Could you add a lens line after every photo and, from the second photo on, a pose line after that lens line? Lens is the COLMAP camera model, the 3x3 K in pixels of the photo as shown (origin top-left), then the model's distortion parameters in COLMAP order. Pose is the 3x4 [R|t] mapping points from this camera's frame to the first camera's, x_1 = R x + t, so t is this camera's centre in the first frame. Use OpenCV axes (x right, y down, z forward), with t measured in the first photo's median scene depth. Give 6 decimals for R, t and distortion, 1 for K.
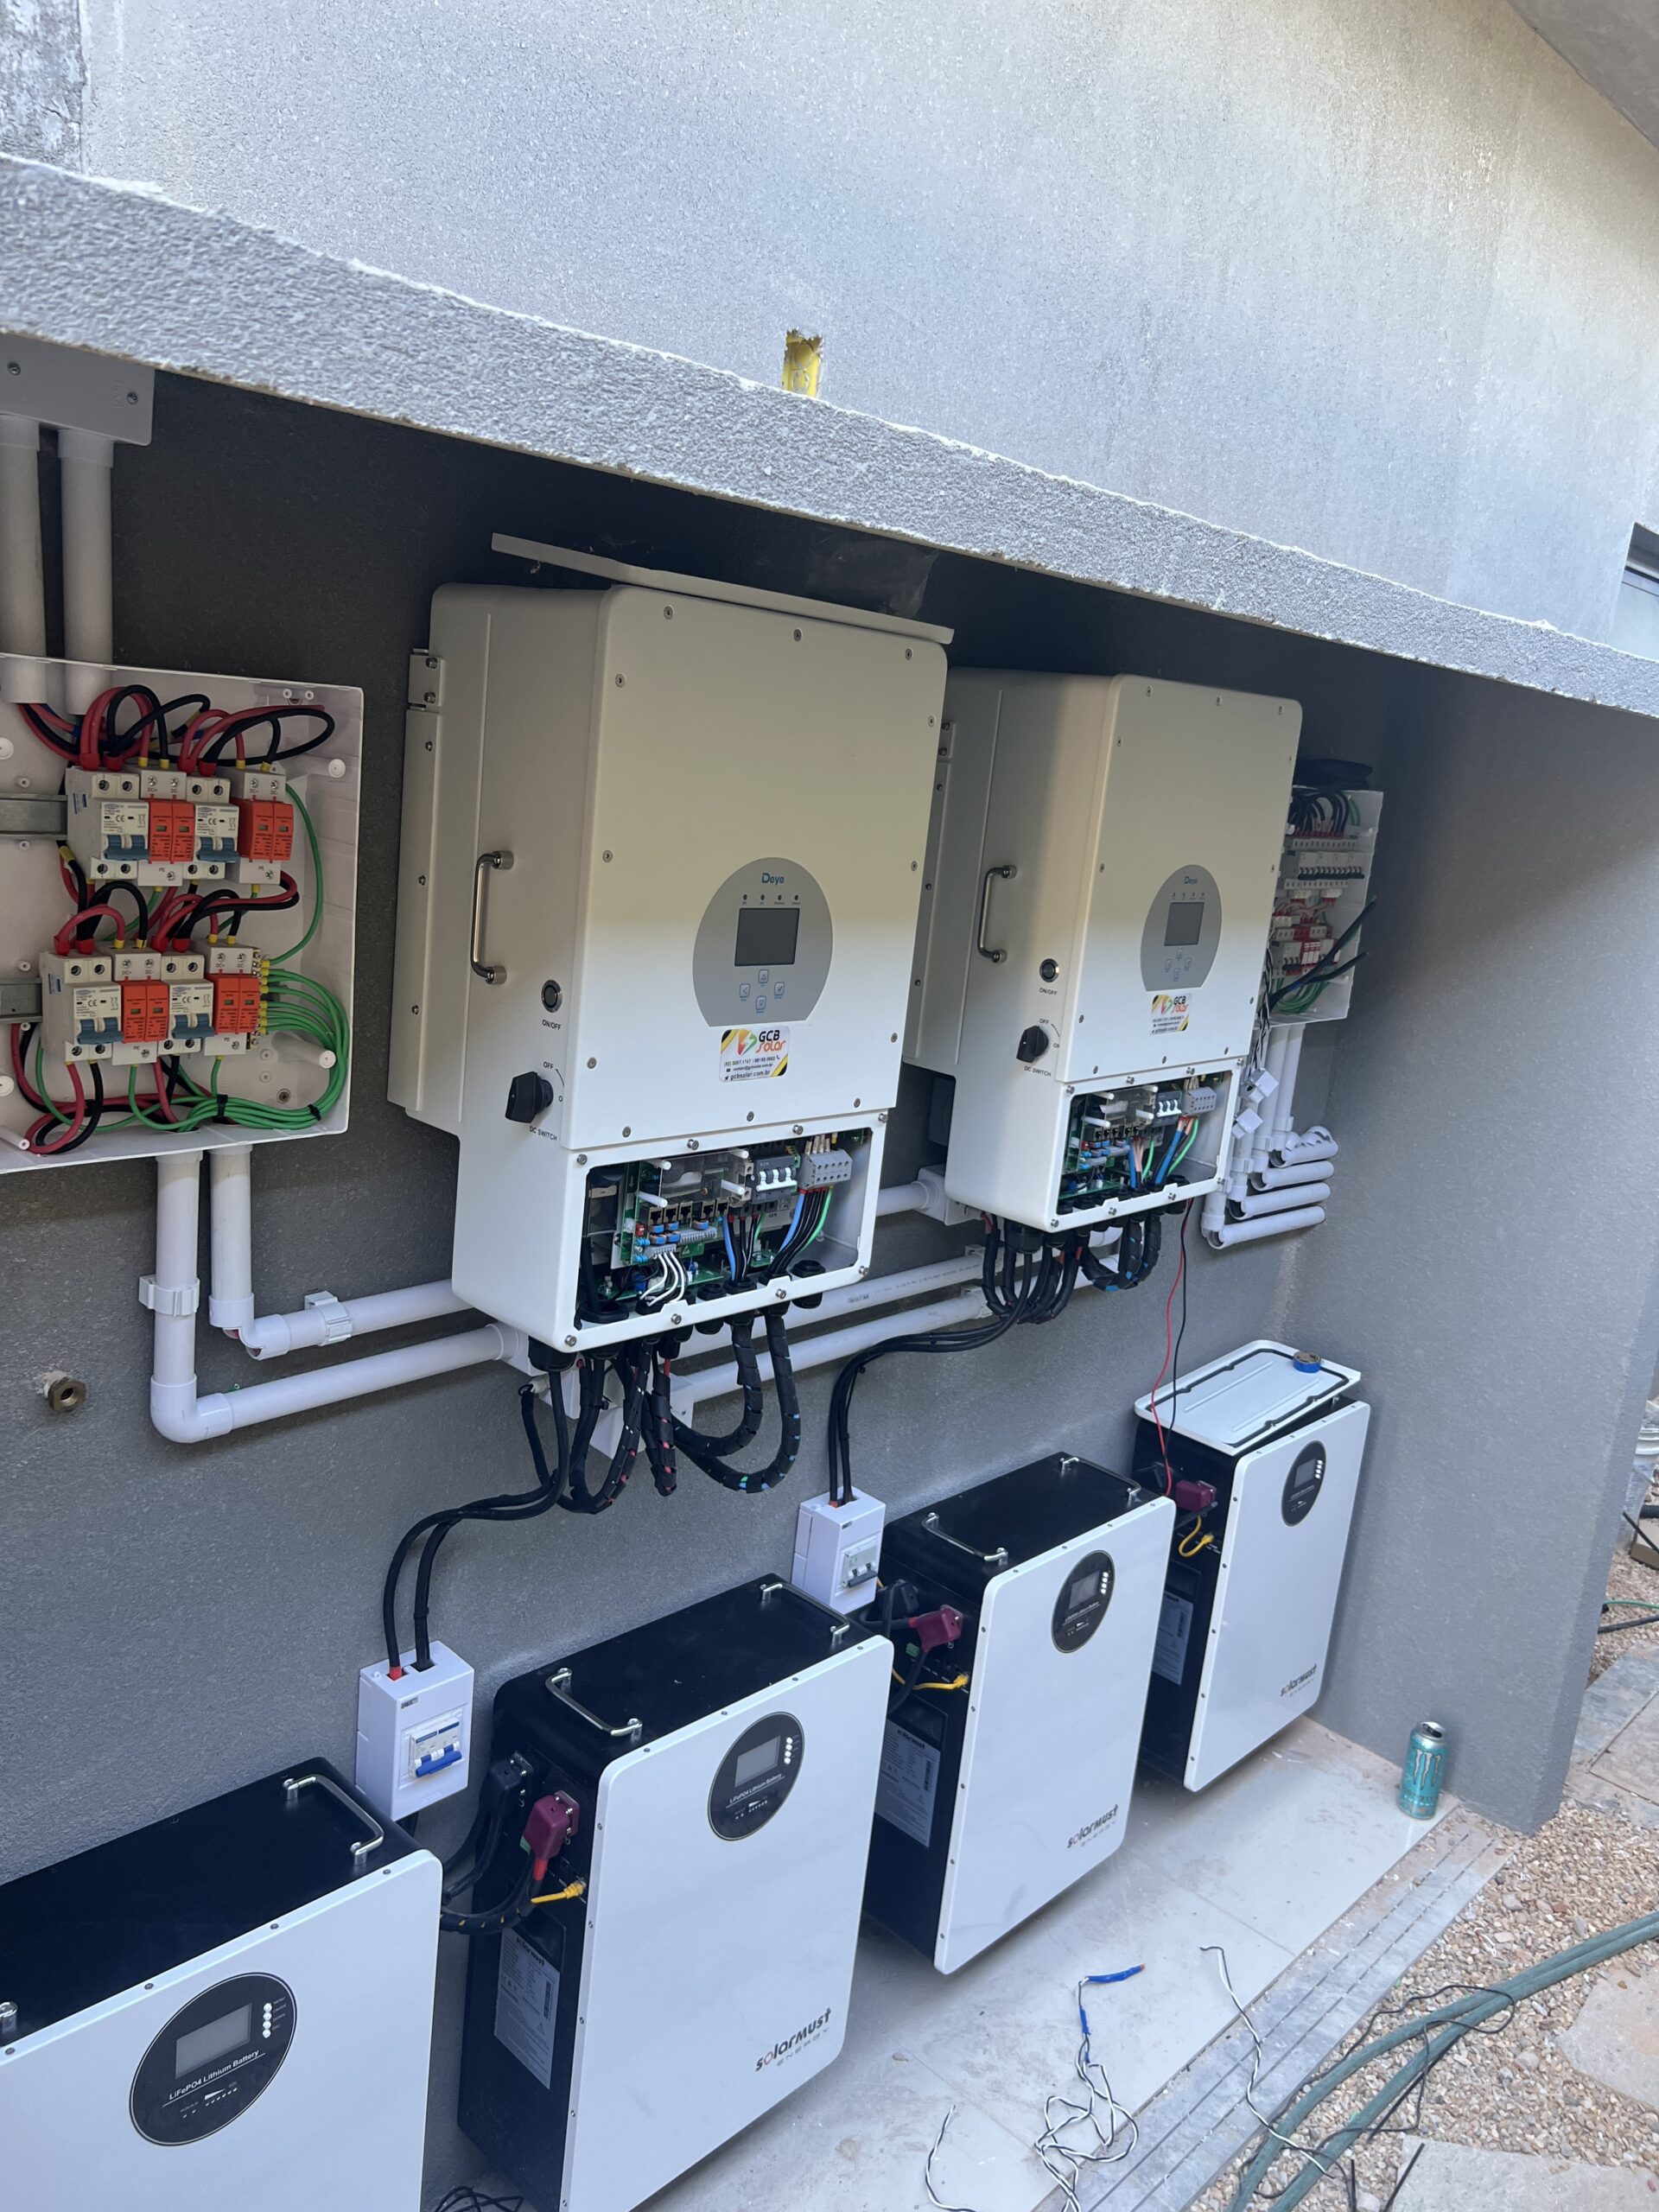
lens RADIAL K [[1678.8, 0, 836.4], [0, 1678.8, 1081.7], [0, 0, 1]] dist [0.048649, -0.062458]
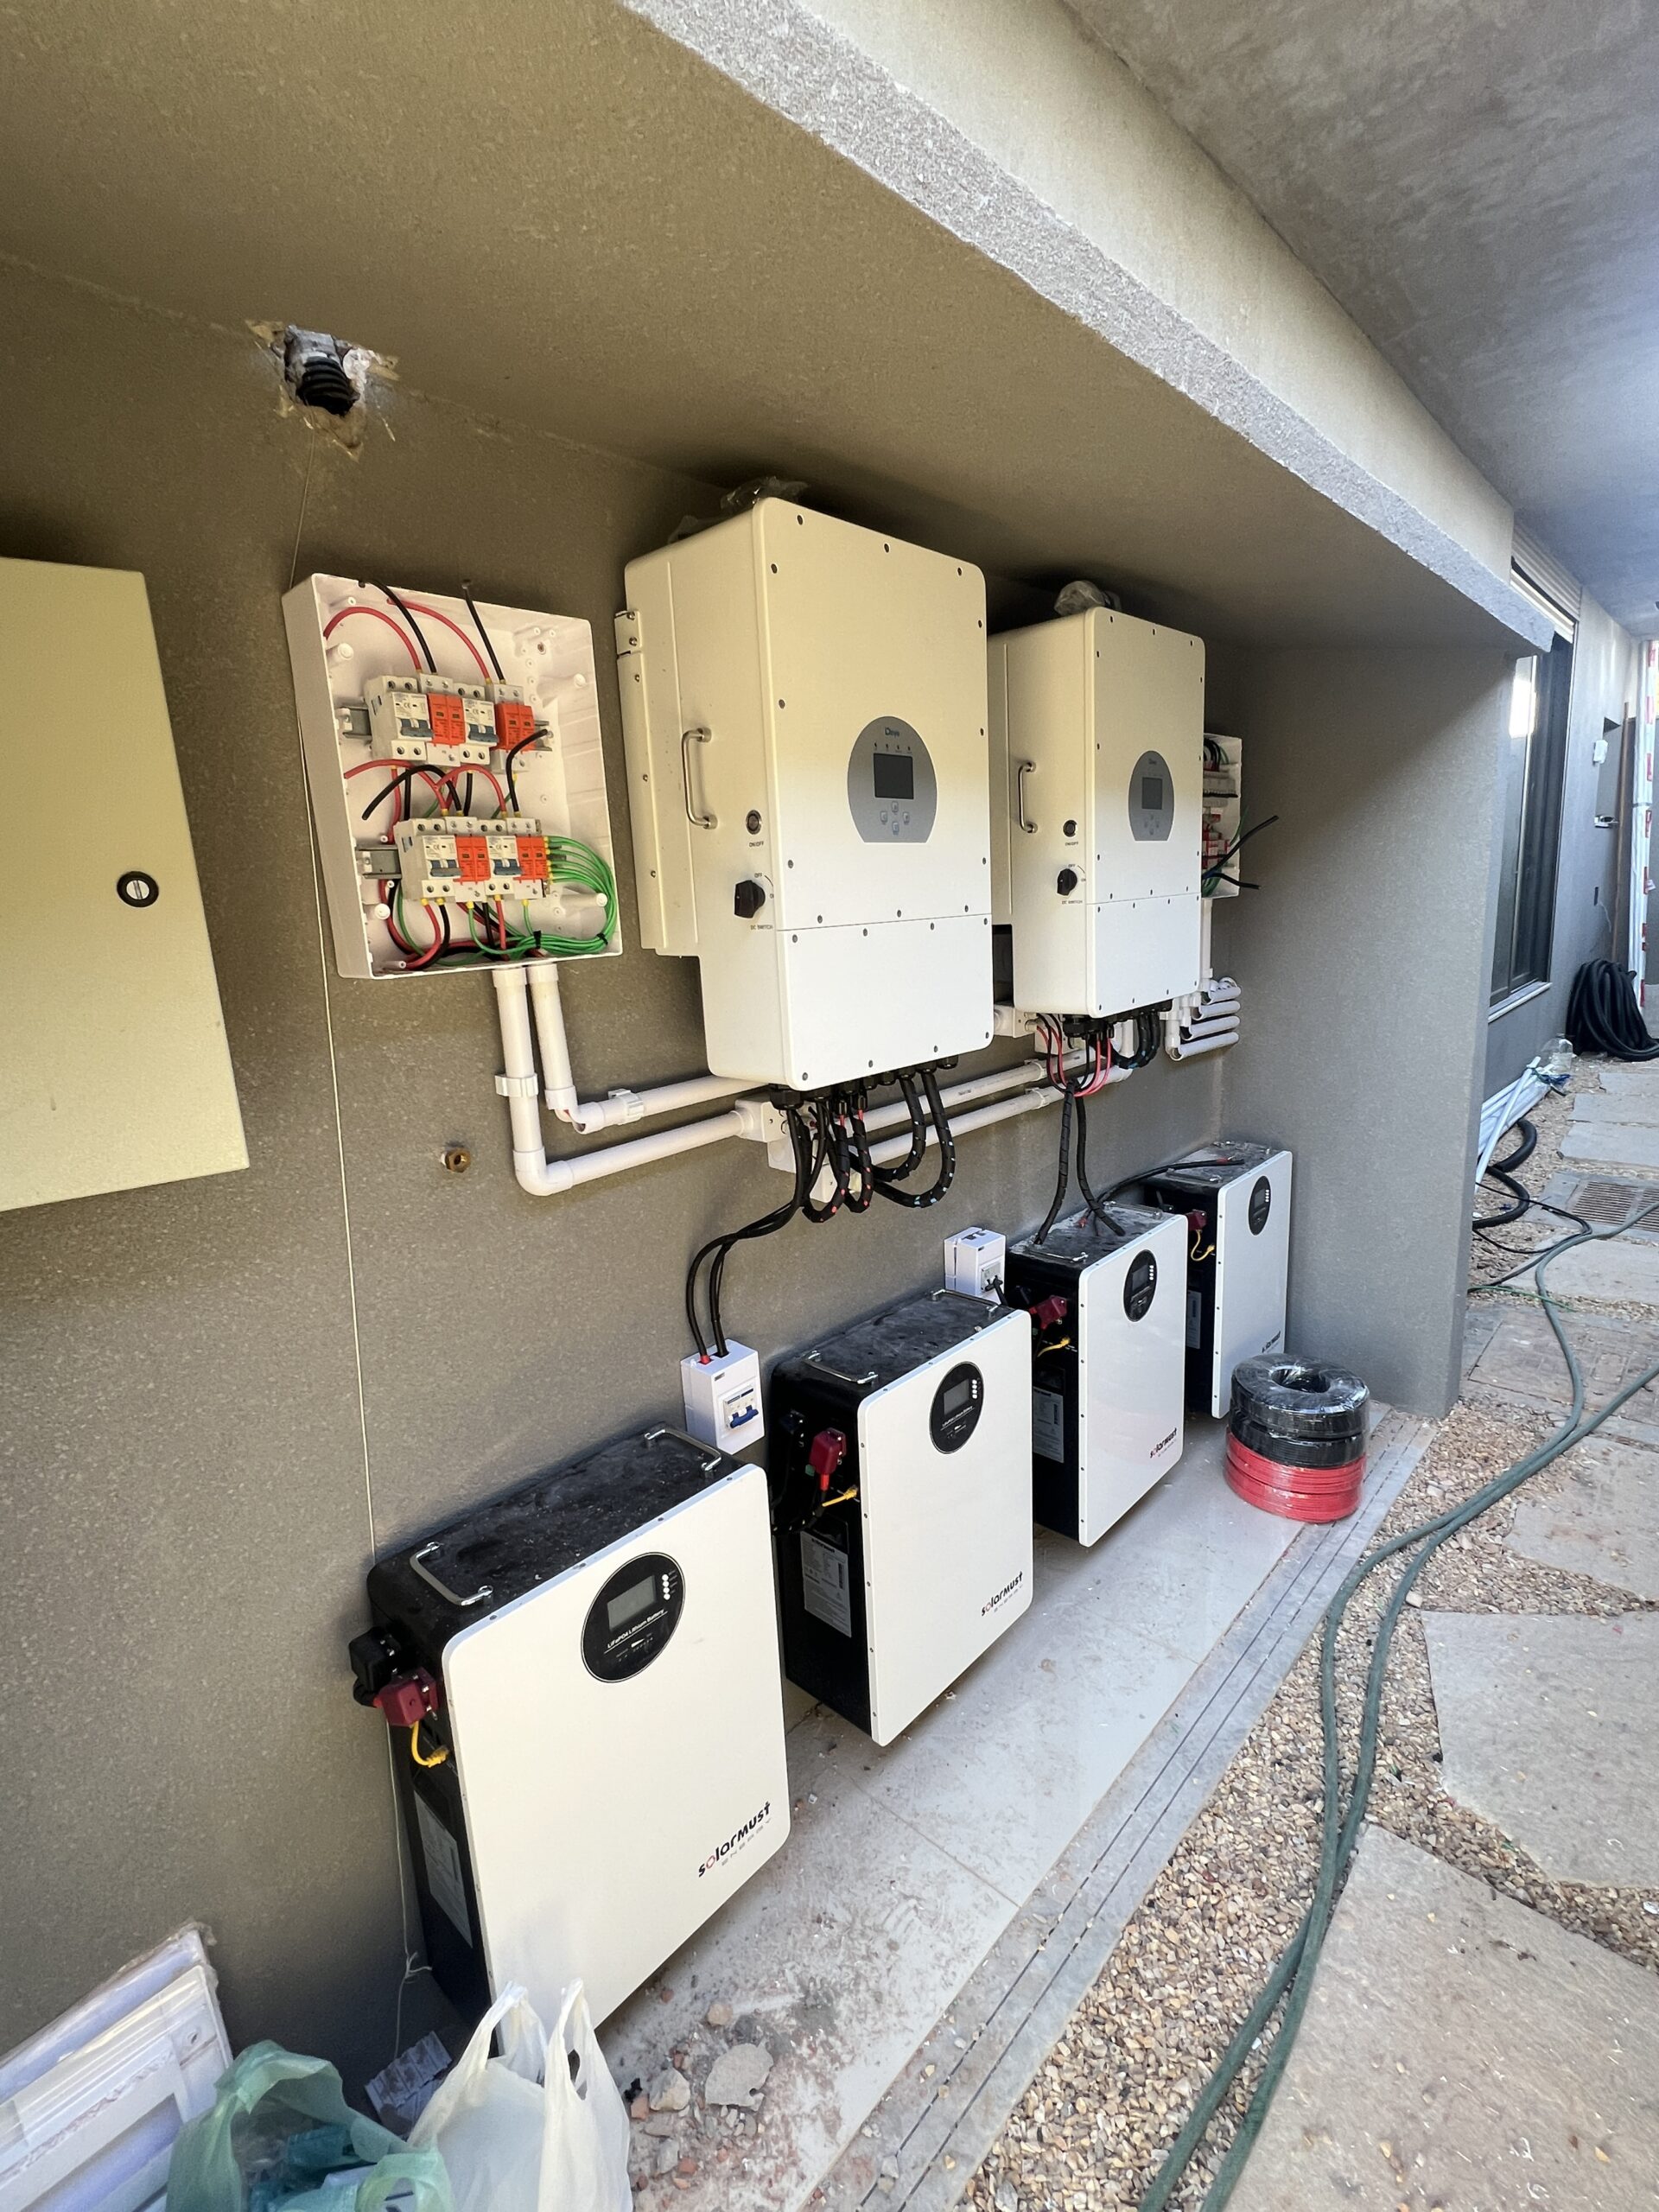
lens RADIAL K [[1014.2, 0, 814.9], [0, 1014.2, 1107.6], [0, 0, 1]] dist [-0.000652, 0.000374]
pose [[0.987388, -0.153748, -0.037761, -0.101564], [0.153518, 0.988105, -0.008950, 0.157846], [0.038688, 0.003040, 0.999247, 0.140735]]
